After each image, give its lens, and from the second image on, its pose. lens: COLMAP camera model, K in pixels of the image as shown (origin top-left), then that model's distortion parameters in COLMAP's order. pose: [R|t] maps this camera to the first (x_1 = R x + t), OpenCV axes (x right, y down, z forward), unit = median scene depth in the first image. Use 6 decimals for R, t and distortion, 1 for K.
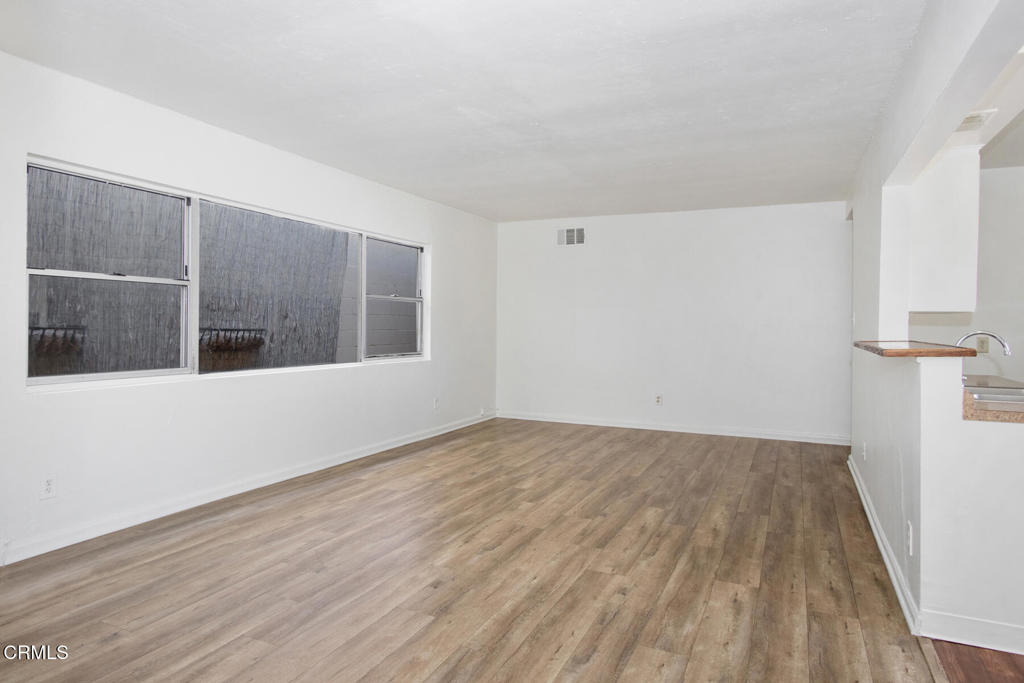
lens RADIAL K [[620.1, 0, 504.0], [0, 620.1, 334.1], [0, 0, 1]] dist [0.001881, 0.003627]
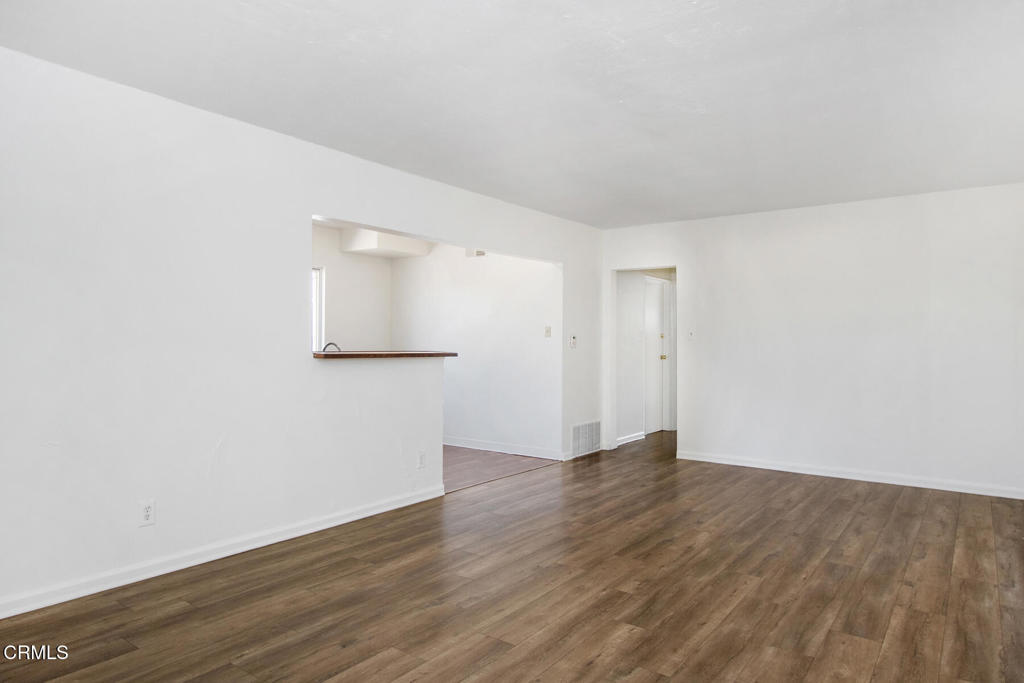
lens RADIAL K [[620.1, 0, 516.2], [0, 620.1, 341.2], [0, 0, 1]] dist [0.001881, 0.003627]
pose [[-0.981338, -0.017137, 0.191523, 0.035754], [-0.013821, 0.999731, 0.018636, -0.040922], [-0.191791, 0.015641, -0.981311, 2.087341]]
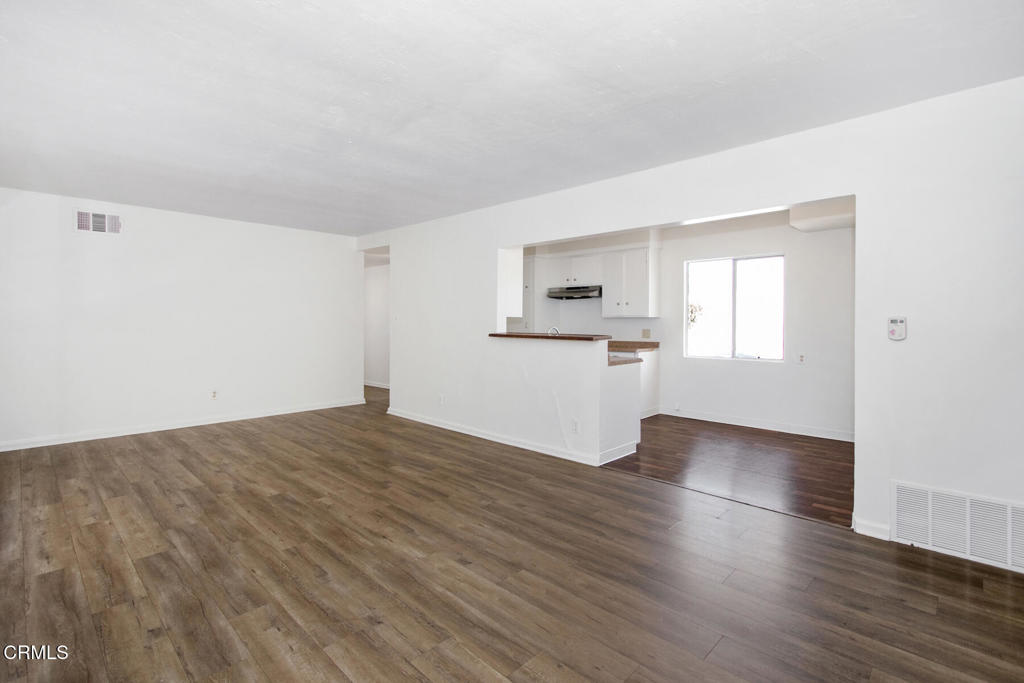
lens RADIAL K [[483.0, 0, 509.3], [0, 483.0, 319.6], [0, 0, 1]] dist [0.003359, -0.001963]
pose [[0.320197, -0.004699, 0.947339, -0.753557], [0.014102, 0.999901, 0.000193, -0.029429], [-0.947246, 0.013298, 0.320231, 0.524811]]
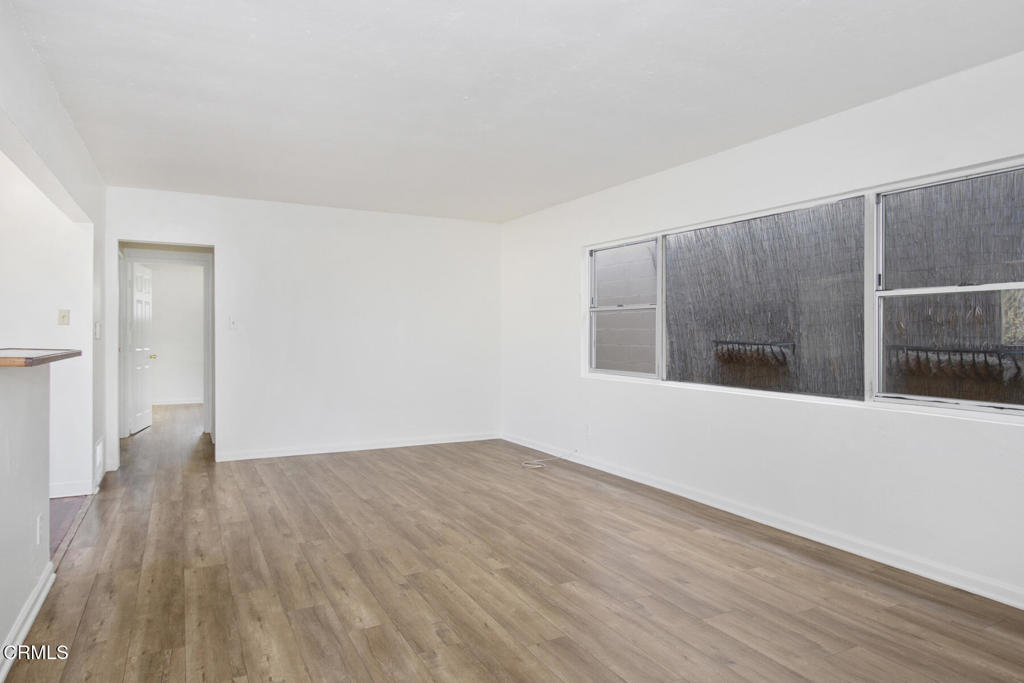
lens RADIAL K [[620.1, 0, 493.9], [0, 620.1, 342.5], [0, 0, 1]] dist [0.001881, 0.003627]
pose [[-0.615085, -0.004043, -0.788451, 0.787688], [-0.024219, 0.999612, 0.013768, -0.022094], [0.788089, 0.027564, -0.614944, 1.753231]]
